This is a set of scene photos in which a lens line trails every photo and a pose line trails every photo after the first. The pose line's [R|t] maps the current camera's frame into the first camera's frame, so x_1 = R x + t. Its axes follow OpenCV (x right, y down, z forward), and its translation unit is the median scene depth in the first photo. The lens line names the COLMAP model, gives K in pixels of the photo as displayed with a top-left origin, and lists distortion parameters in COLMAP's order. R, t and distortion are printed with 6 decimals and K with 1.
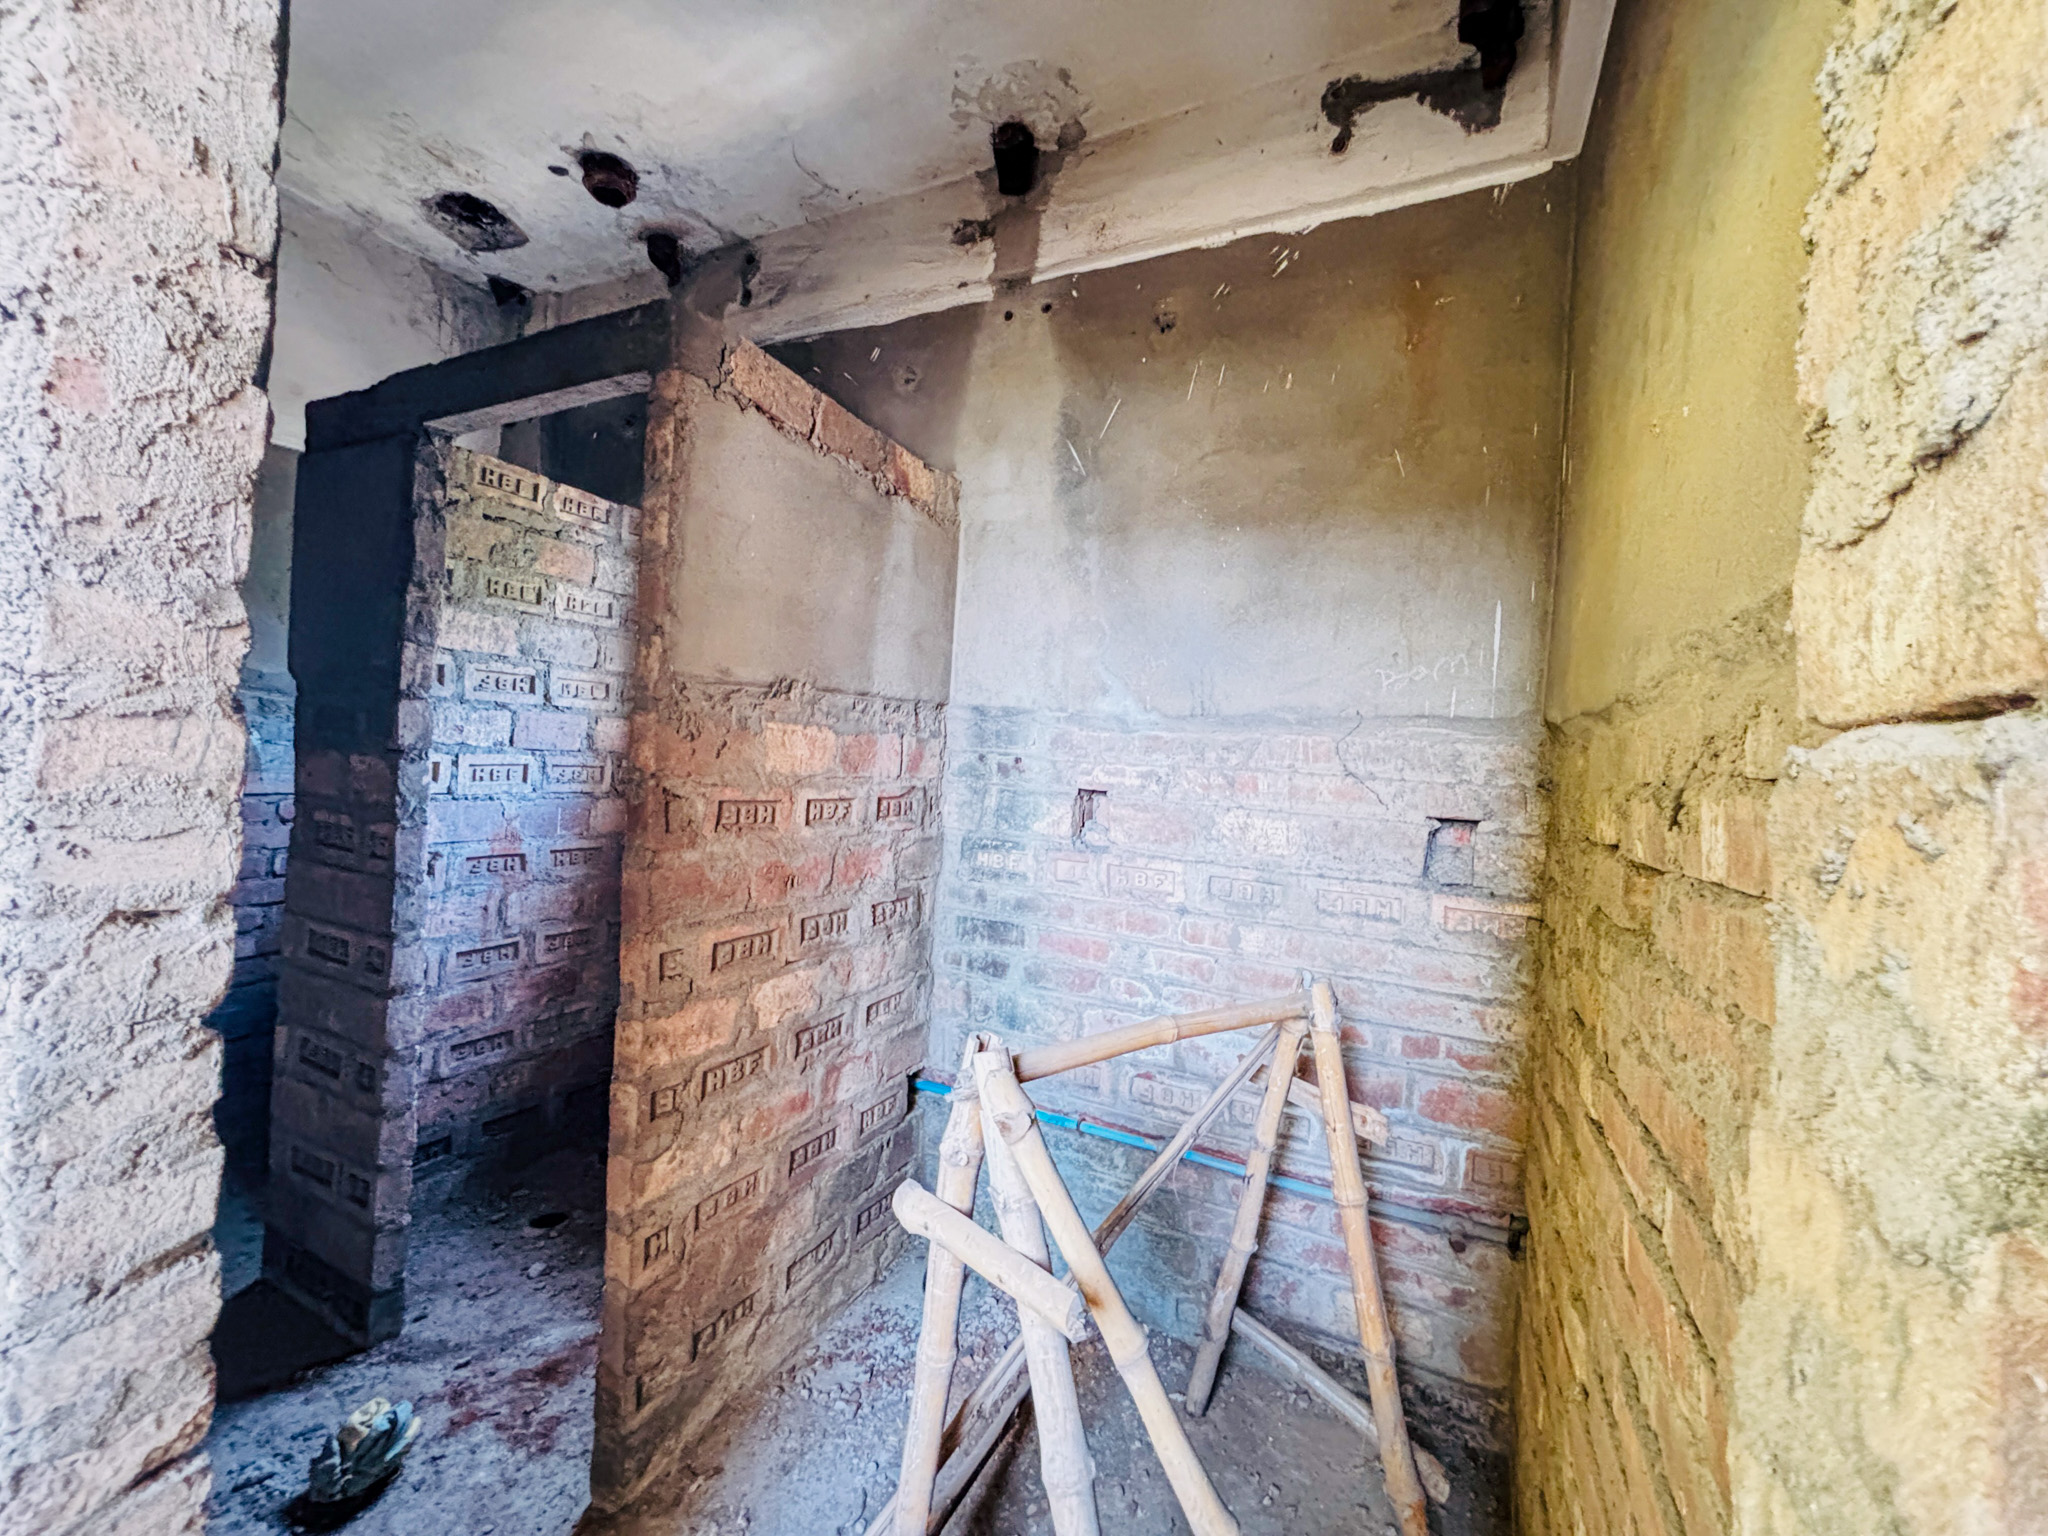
lens RADIAL K [[823.1, 0, 1020.6], [0, 823.1, 766.9], [0, 0, 1]] dist [-0.002747, 0.000055]
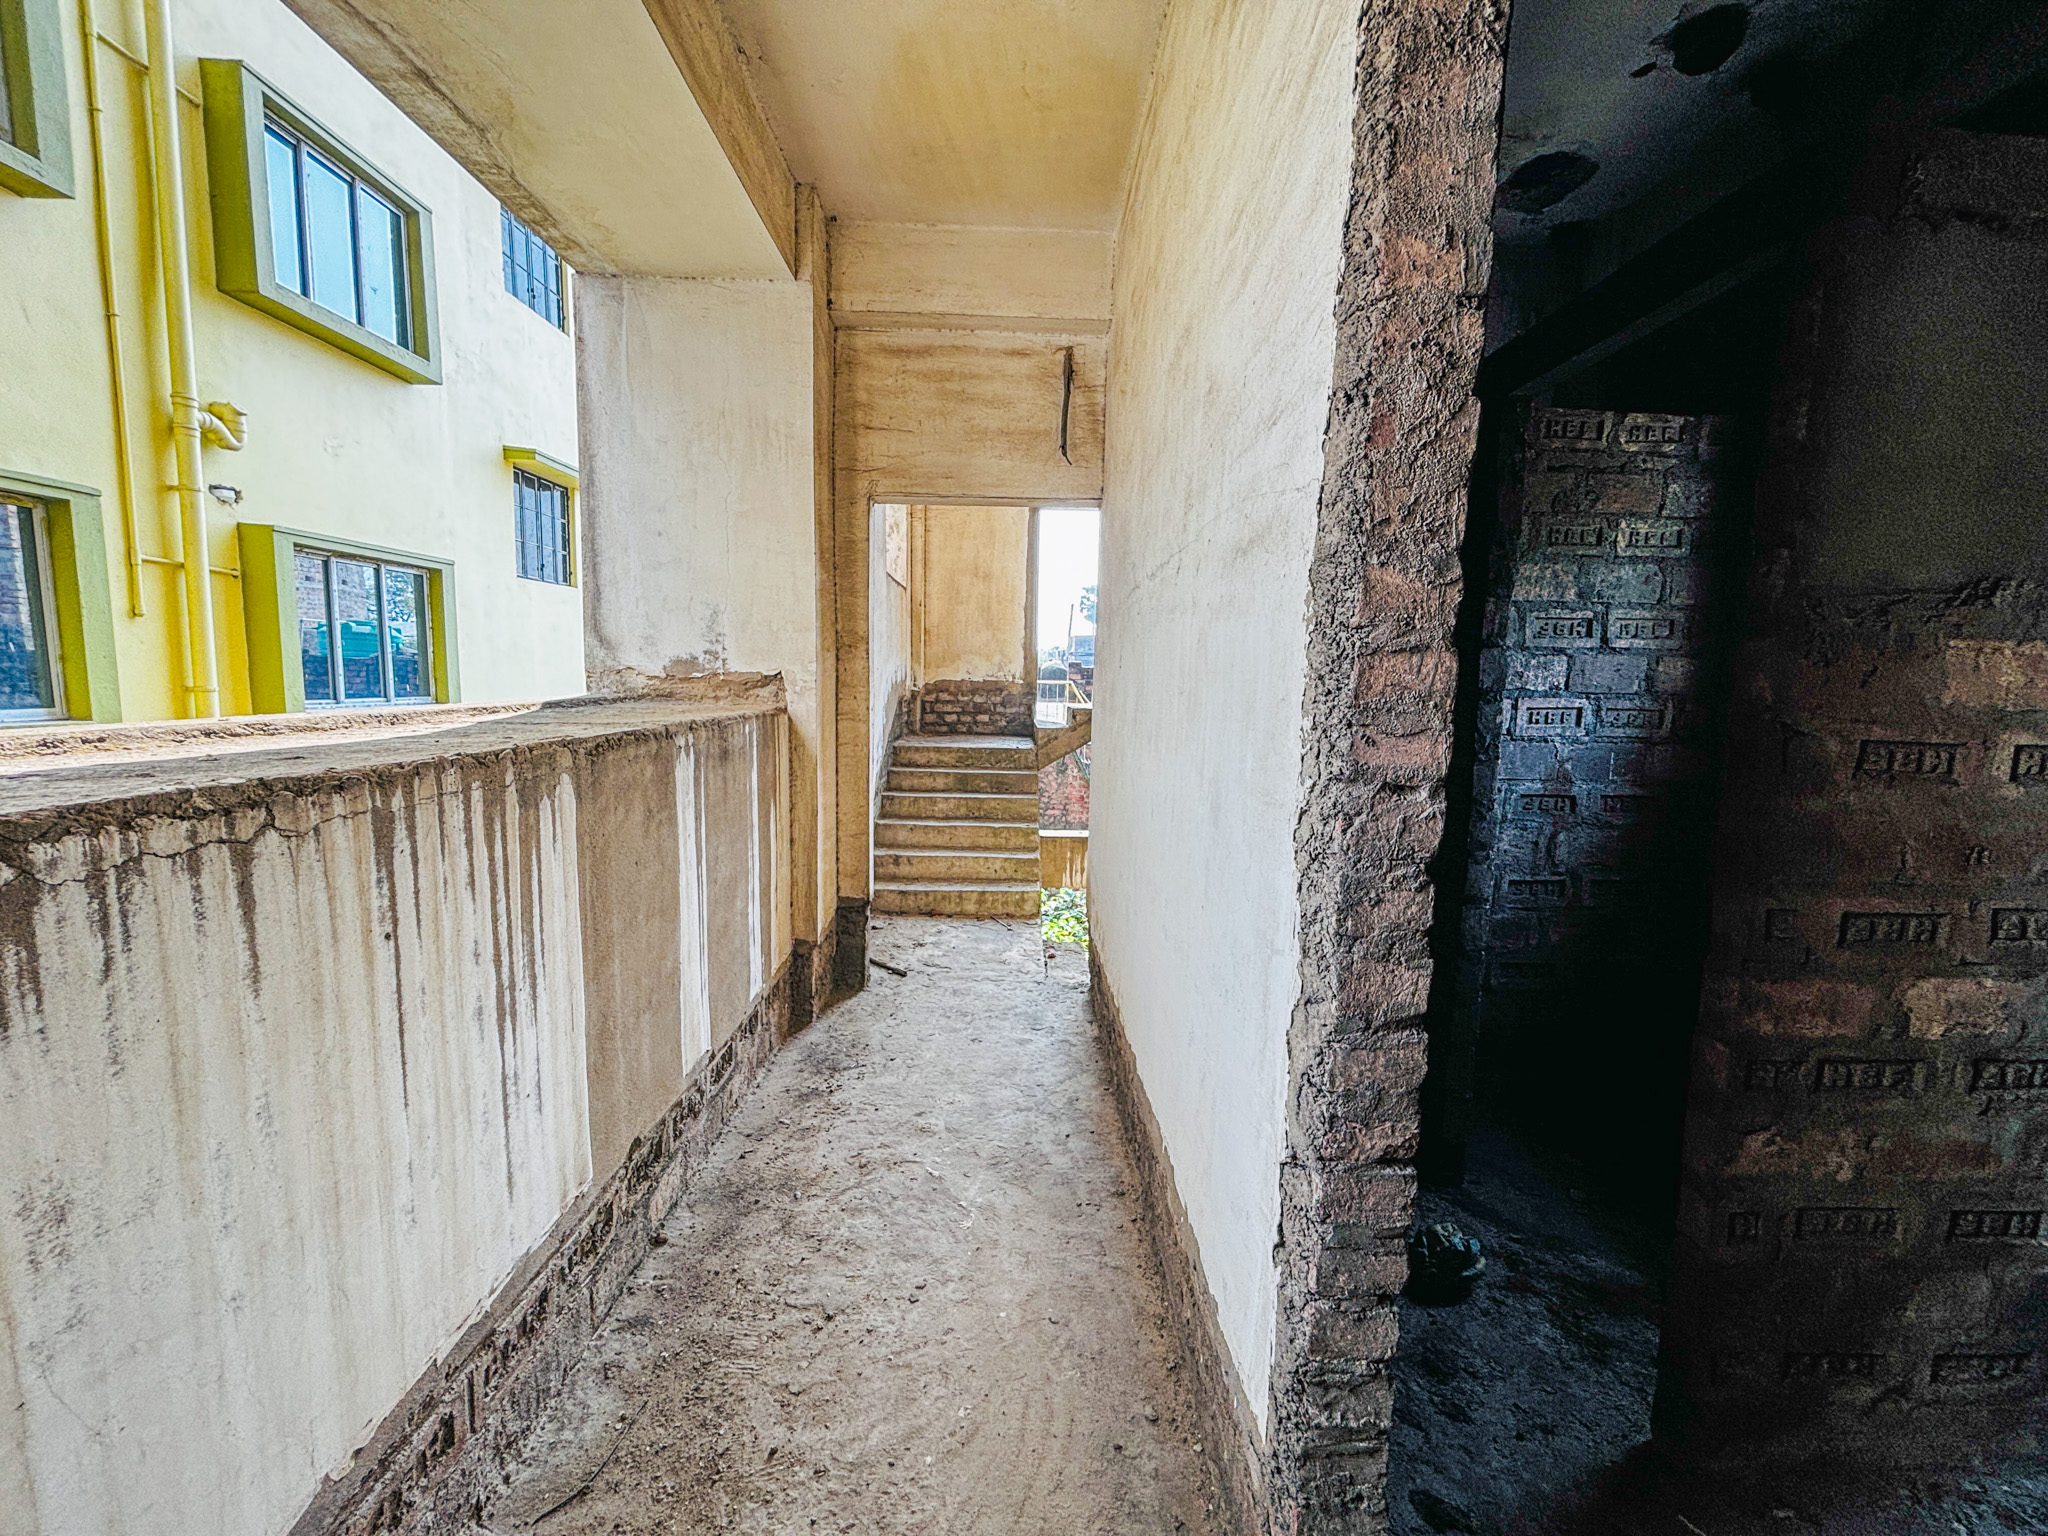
lens RADIAL K [[823.1, 0, 1020.6], [0, 823.1, 766.9], [0, 0, 1]] dist [-0.002747, 0.000055]
pose [[0.460532, 0.048093, -0.886339, -0.026383], [-0.003035, 0.998611, 0.052608, 0.024162], [0.887638, -0.021538, 0.460038, -0.100389]]
